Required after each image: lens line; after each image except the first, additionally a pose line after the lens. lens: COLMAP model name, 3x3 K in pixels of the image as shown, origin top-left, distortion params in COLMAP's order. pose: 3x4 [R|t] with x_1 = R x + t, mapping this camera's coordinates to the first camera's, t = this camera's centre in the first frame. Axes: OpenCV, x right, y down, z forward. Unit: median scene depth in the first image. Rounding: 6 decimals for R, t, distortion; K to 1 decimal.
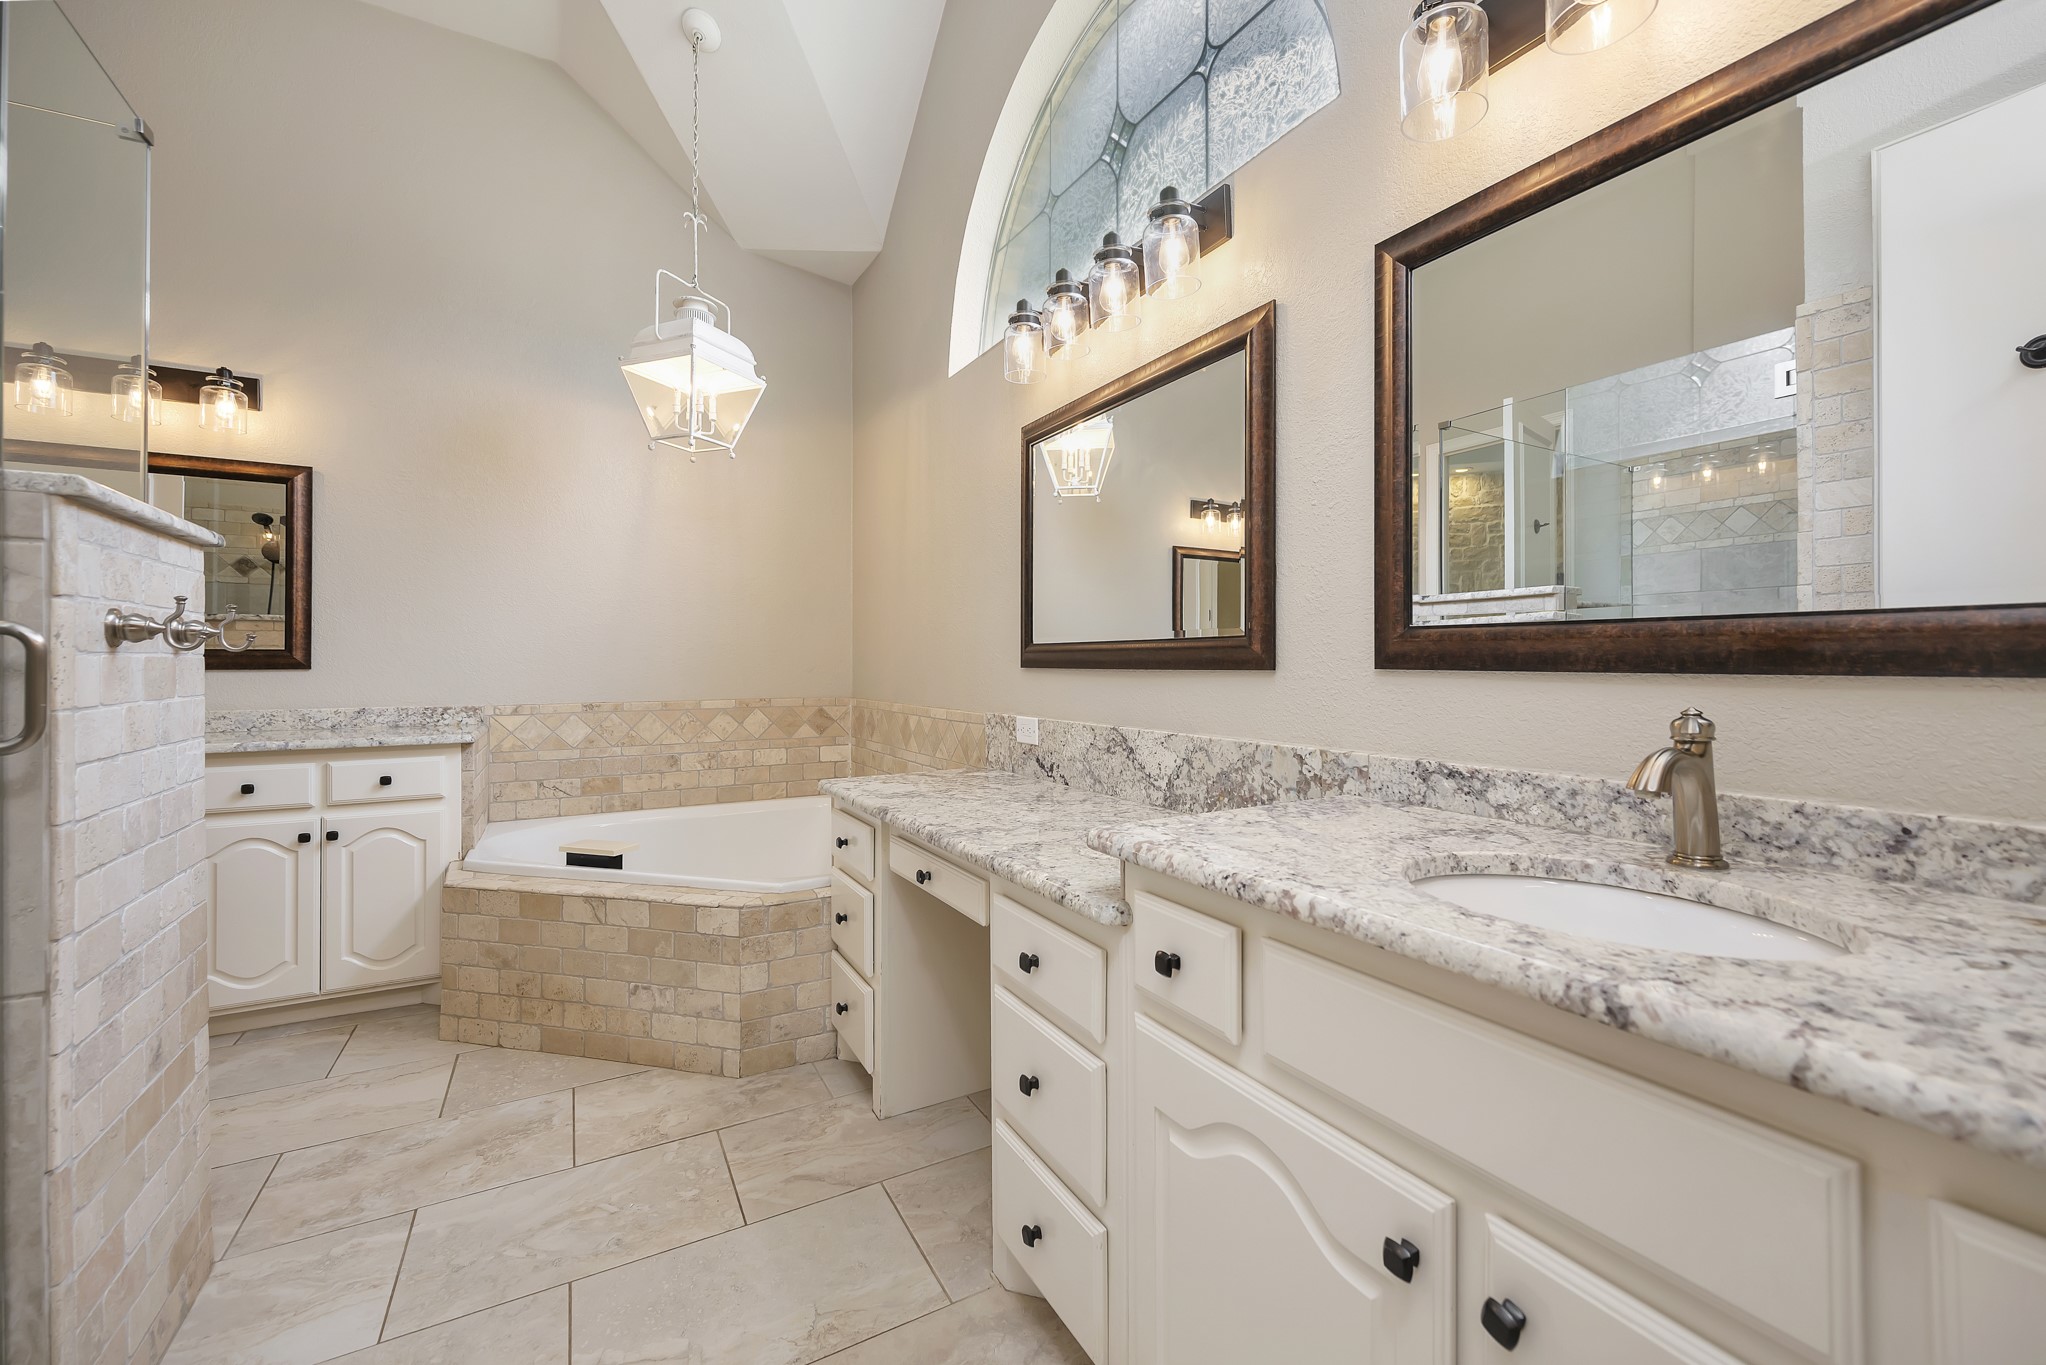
lens RADIAL K [[811.6, 0, 1021.2], [0, 811.6, 666.1], [0, 0, 1]] dist [-0.000596, -0.000432]
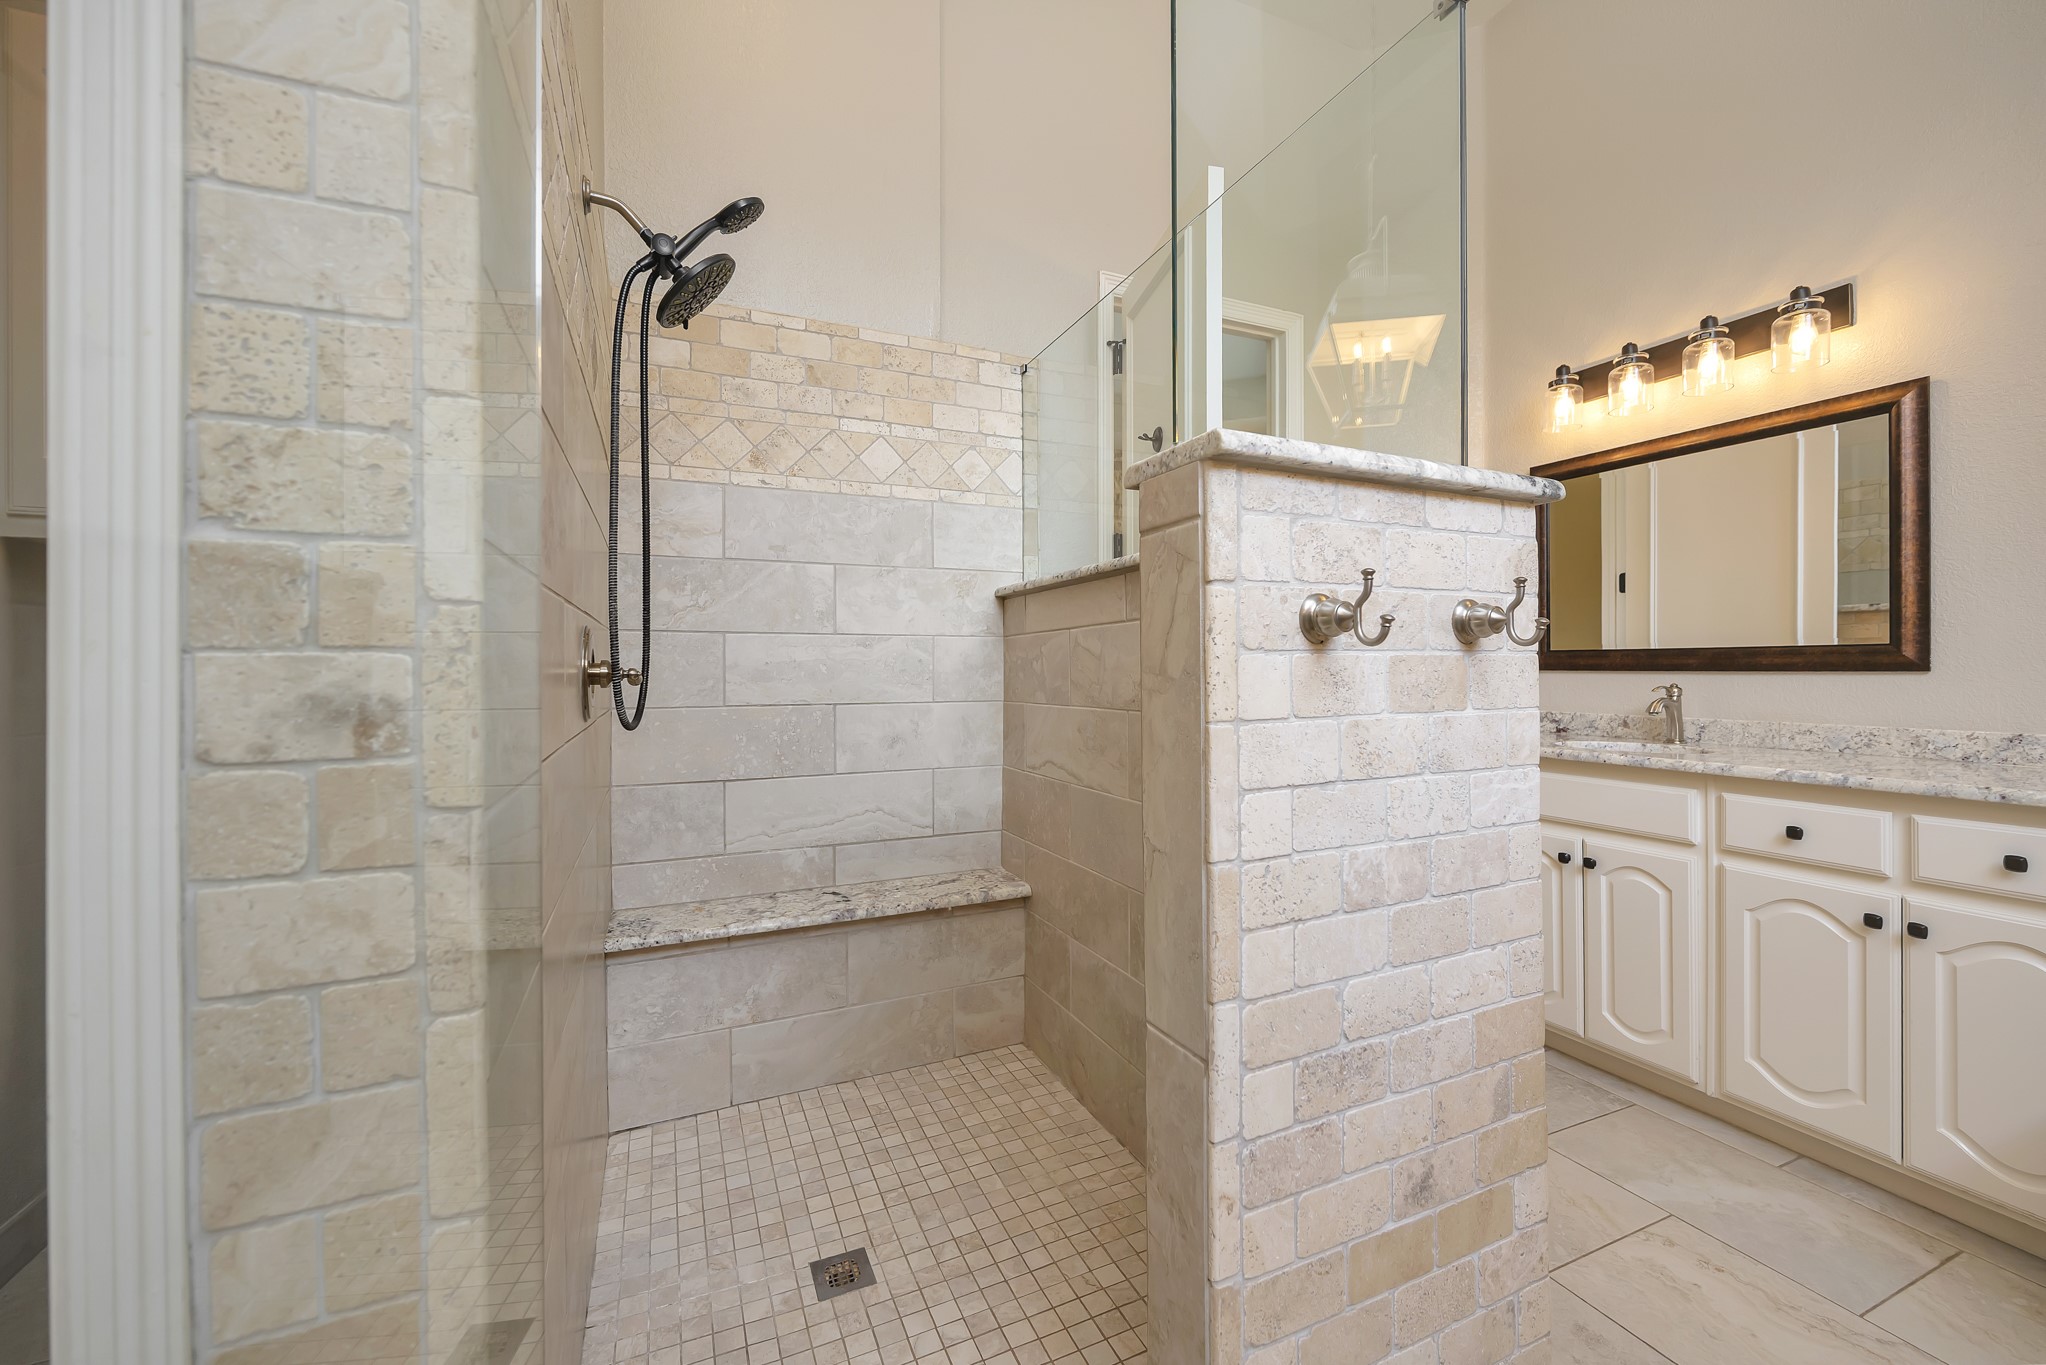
lens RADIAL K [[811.6, 0, 1023.0], [0, 811.6, 665.2], [0, 0, 1]] dist [-0.000596, -0.000432]
pose [[-0.093508, -0.002016, -0.995616, -0.144928], [0.000883, 0.999997, -0.002108, -0.000632], [0.995618, -0.001076, -0.093506, 0.360149]]
